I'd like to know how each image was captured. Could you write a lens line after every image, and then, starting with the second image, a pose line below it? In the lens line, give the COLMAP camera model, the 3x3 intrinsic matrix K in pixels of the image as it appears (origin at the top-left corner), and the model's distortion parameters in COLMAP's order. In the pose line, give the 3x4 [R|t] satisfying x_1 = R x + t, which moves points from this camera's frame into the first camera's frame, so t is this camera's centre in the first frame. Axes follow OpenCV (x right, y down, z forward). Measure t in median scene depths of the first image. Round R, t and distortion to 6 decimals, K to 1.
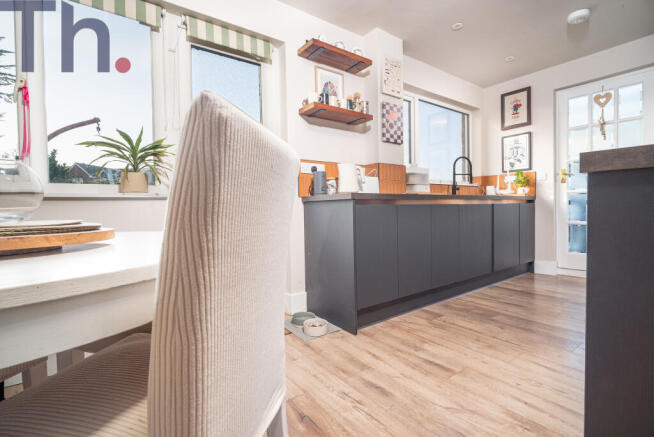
lens RADIAL K [[308.0, 0, 327.0], [0, 308.0, 218.5], [0, 0, 1]] dist [-0.001973, -0.001054]
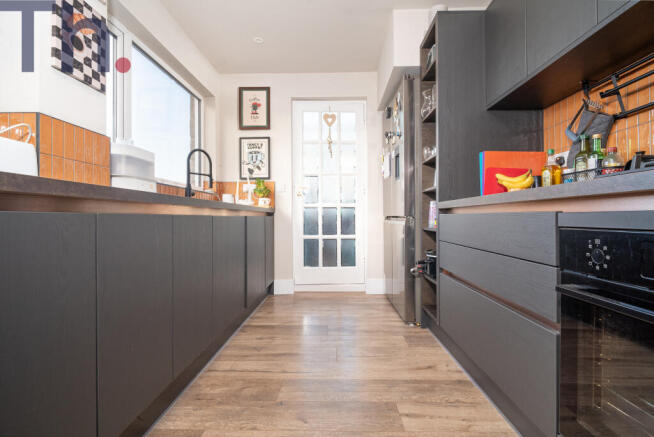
lens RADIAL K [[308.0, 0, 327.0], [0, 308.0, 218.5], [0, 0, 1]] dist [-0.001973, -0.001054]
pose [[0.617174, 0.018065, 0.786619, 0.061947], [0.013151, 0.999360, -0.033269, -0.012561], [-0.786717, 0.030878, 0.616542, 0.322631]]
